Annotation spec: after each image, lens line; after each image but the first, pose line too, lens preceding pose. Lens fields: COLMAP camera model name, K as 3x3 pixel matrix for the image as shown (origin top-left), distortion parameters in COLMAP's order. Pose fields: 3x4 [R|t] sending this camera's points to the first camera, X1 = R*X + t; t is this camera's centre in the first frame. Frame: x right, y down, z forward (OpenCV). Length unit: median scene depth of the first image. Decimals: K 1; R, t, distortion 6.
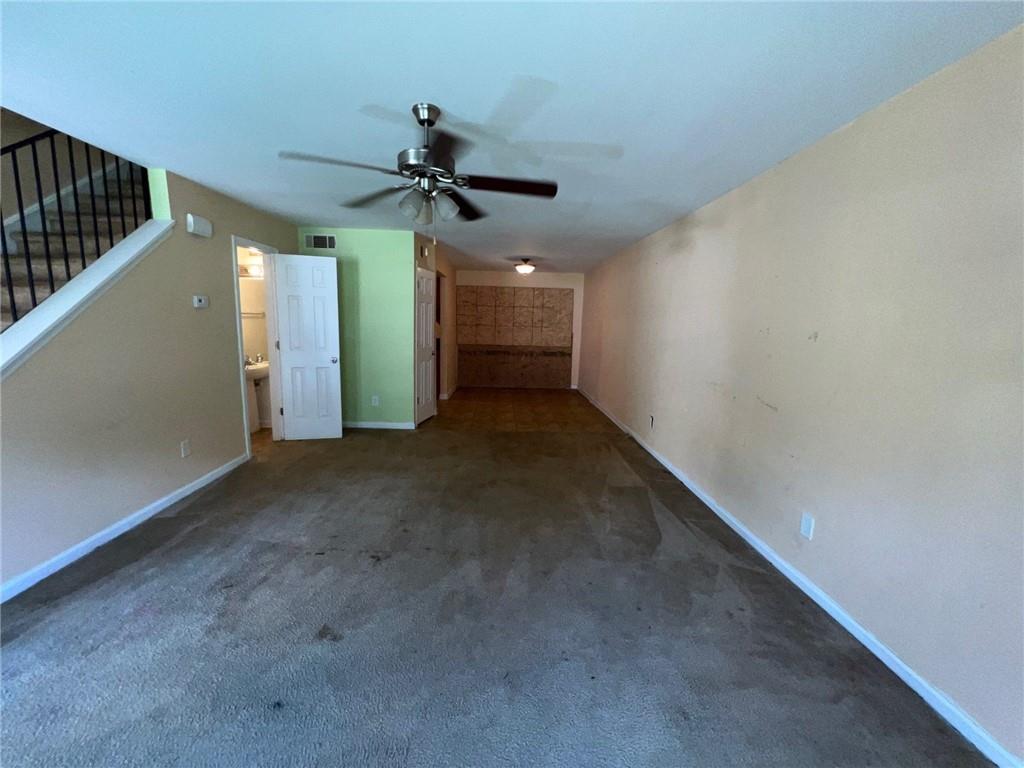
lens RADIAL K [[411.0, 0, 514.7], [0, 411.0, 380.3], [0, 0, 1]] dist [0.000432, 0.000078]
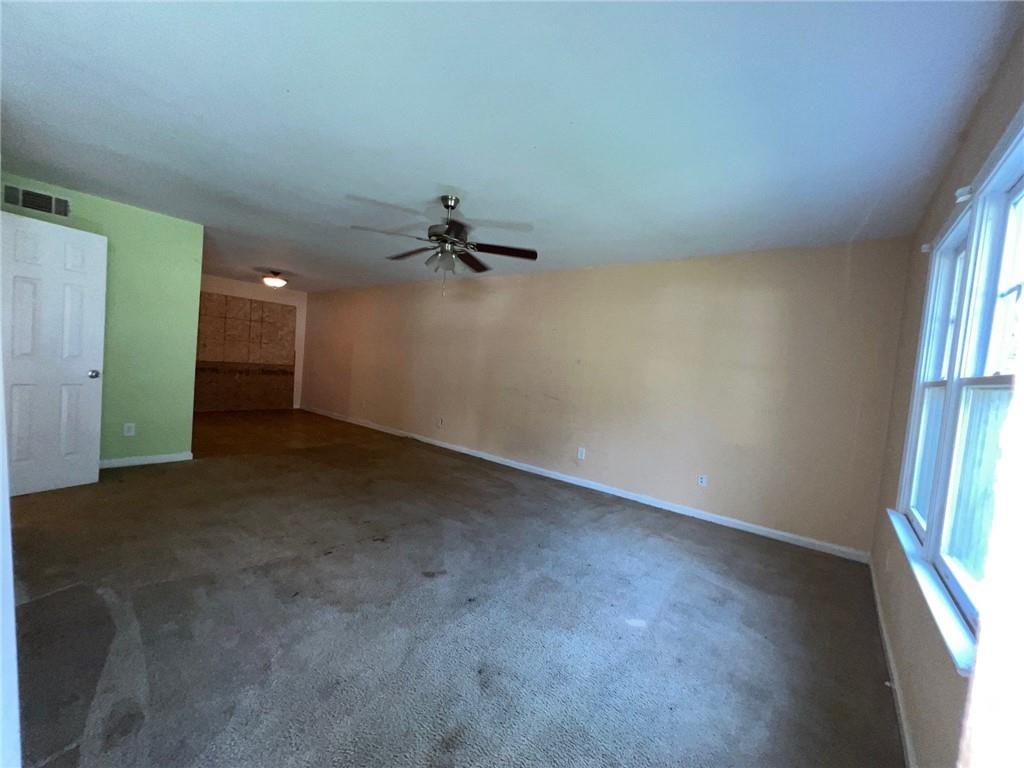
lens RADIAL K [[411.0, 0, 514.7], [0, 411.0, 380.3], [0, 0, 1]] dist [0.000432, 0.000078]
pose [[0.632768, -0.005580, 0.774321, -0.349678], [0.048866, 0.998269, -0.032740, 0.014380], [-0.772798, 0.058555, 0.631946, -0.019041]]
